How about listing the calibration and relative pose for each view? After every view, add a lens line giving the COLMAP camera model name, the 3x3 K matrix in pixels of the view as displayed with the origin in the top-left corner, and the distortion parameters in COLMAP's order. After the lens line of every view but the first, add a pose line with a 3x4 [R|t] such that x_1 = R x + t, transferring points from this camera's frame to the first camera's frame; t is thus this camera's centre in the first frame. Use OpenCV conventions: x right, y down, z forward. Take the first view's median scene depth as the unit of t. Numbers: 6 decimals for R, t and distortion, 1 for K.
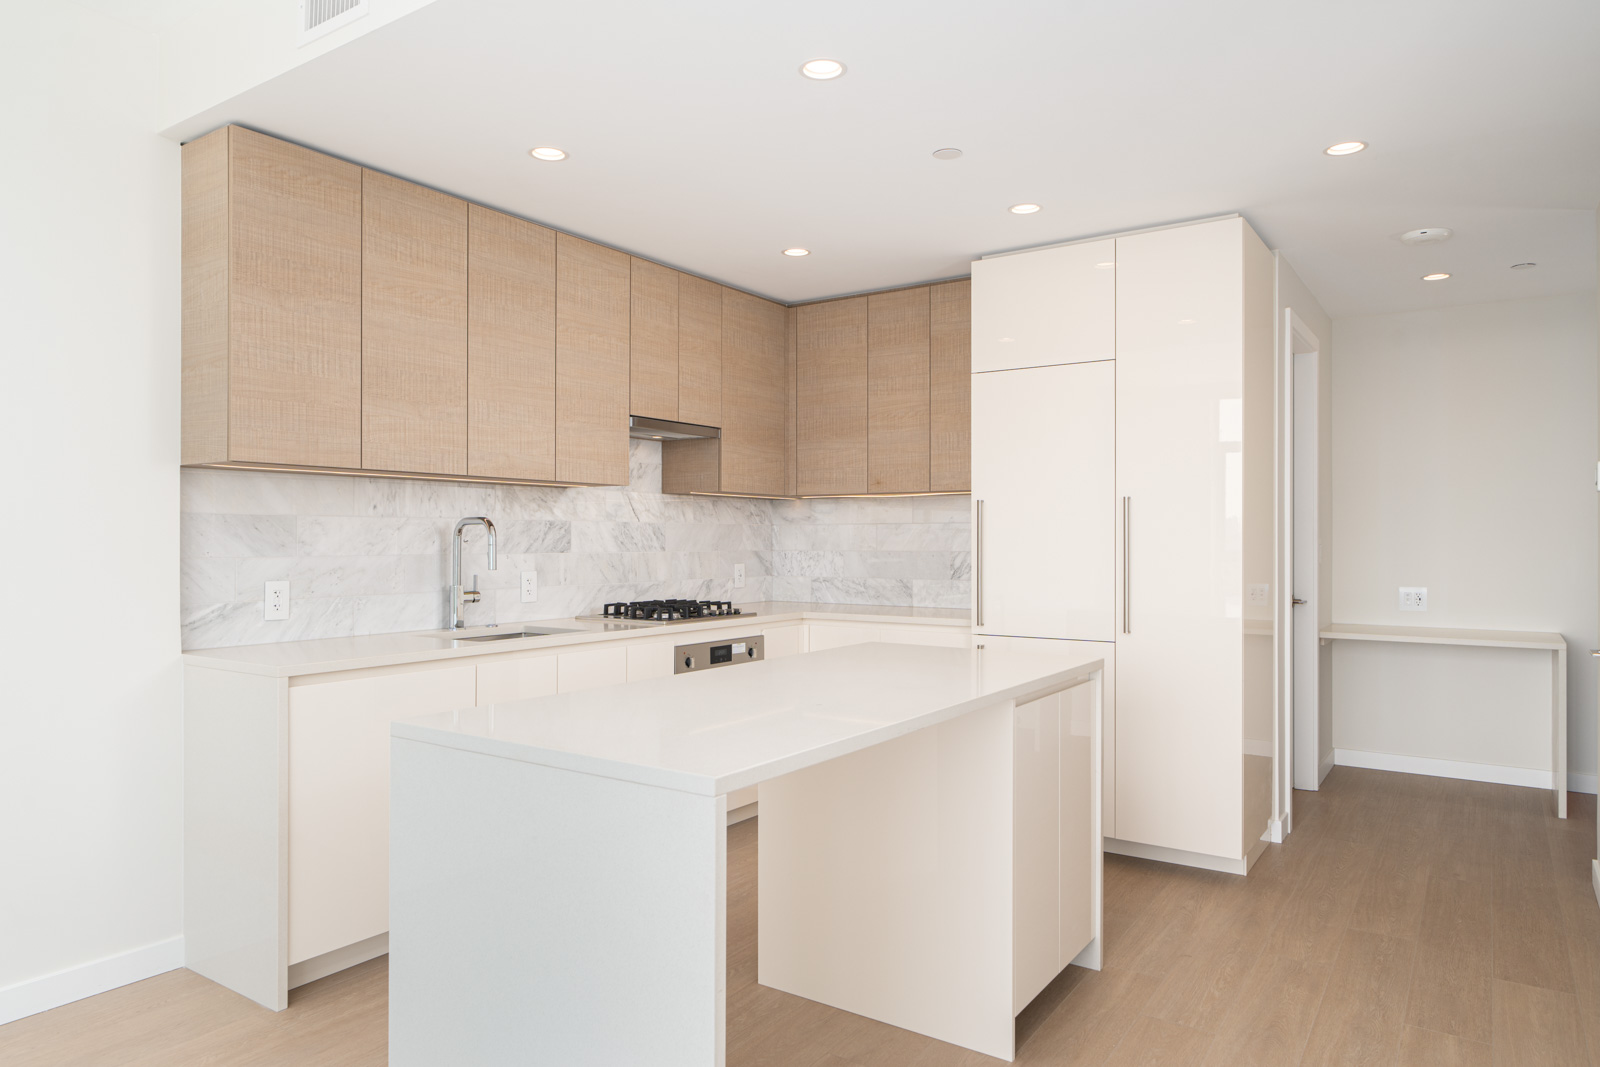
lens RADIAL K [[1030.0, 0, 796.3], [0, 1030.0, 537.8], [0, 0, 1]] dist [0.005364, 0.004268]
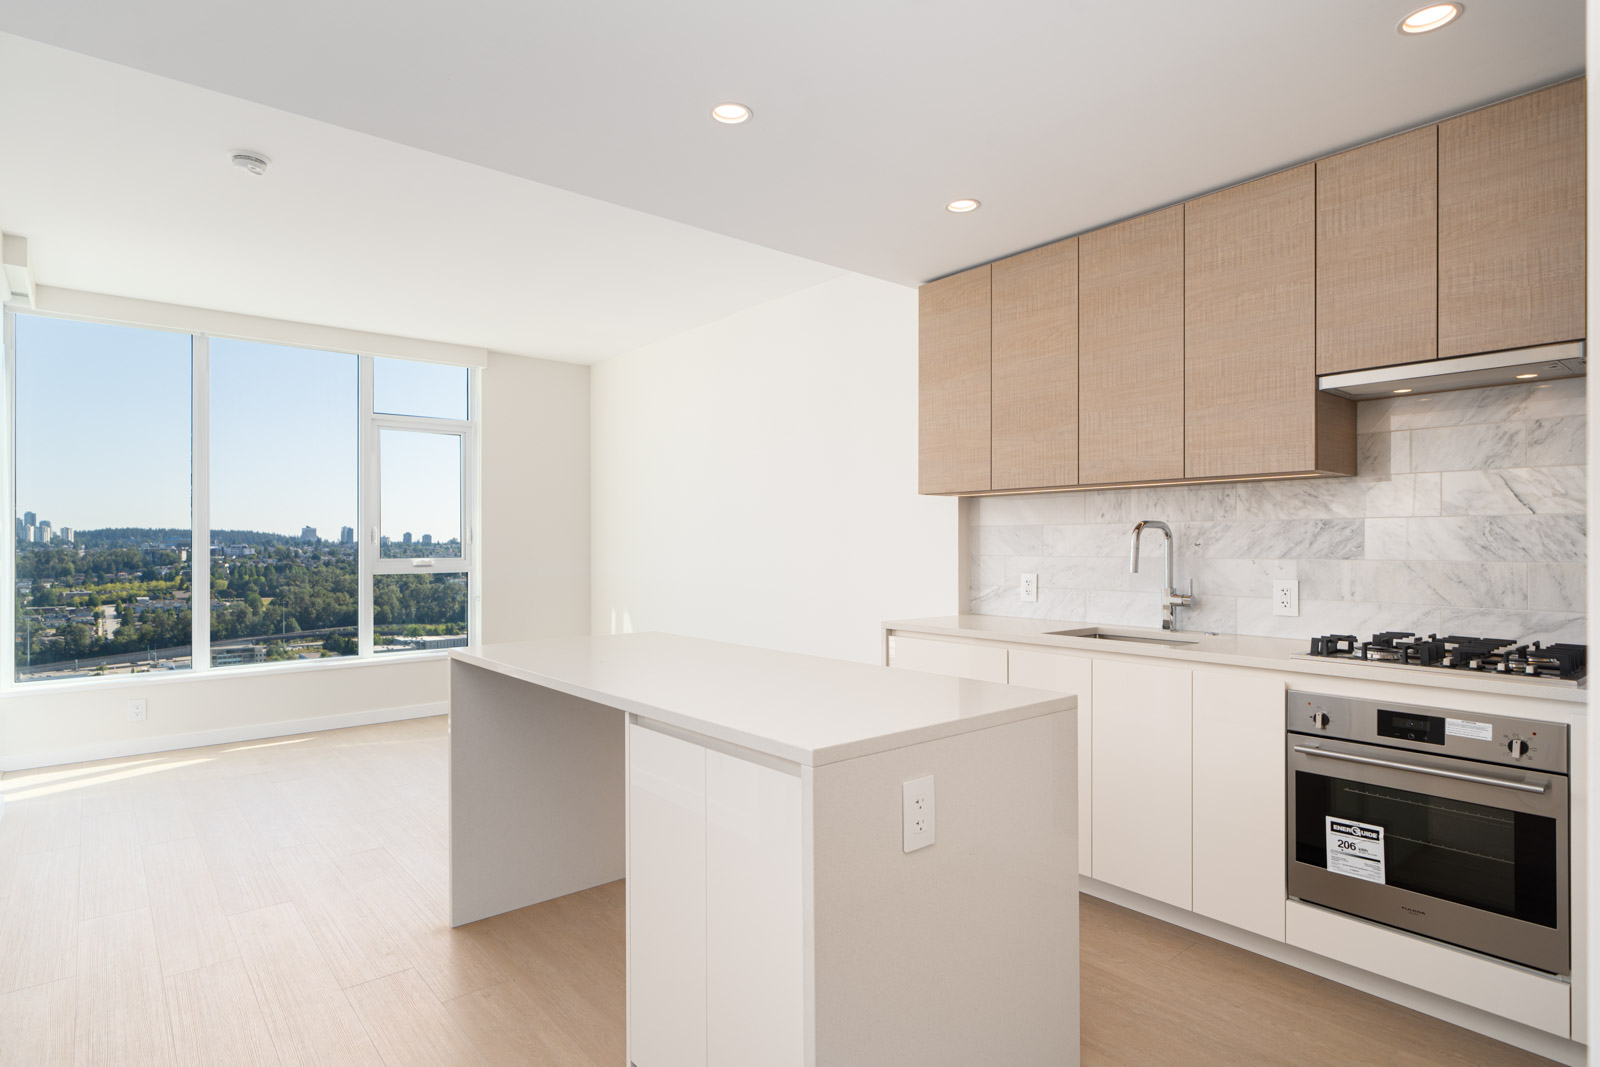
lens RADIAL K [[833.1, 0, 800.2], [0, 833.1, 541.3], [0, 0, 1]] dist [0.001073, 0.002393]
pose [[-0.266779, -0.003122, -0.963753, 0.512484], [0.002265, 0.999990, -0.003866, 0.002126], [0.963755, -0.003214, -0.266769, 0.790742]]
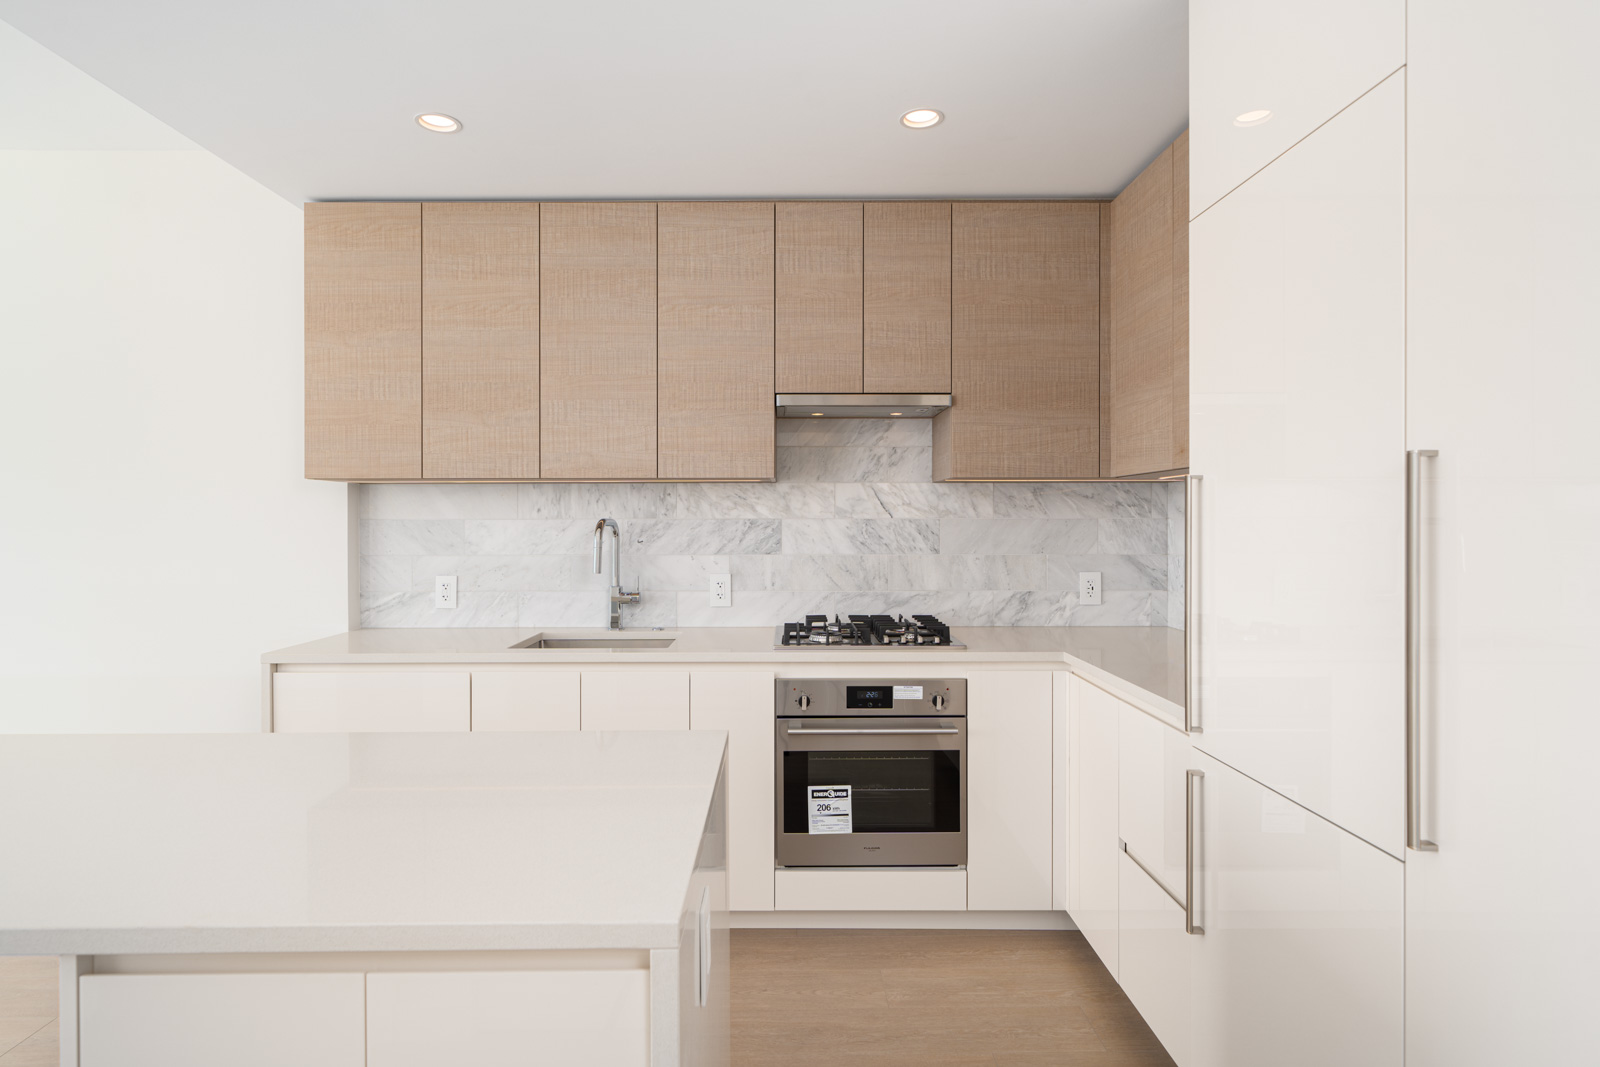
lens RADIAL K [[833.1, 0, 783.0], [0, 833.1, 518.8], [0, 0, 1]] dist [0.001073, 0.002393]
pose [[0.563948, -0.000578, -0.825810, 0.394858], [0.003481, 0.999993, 0.001677, -0.018420], [0.825803, -0.003821, 0.563946, 0.616257]]
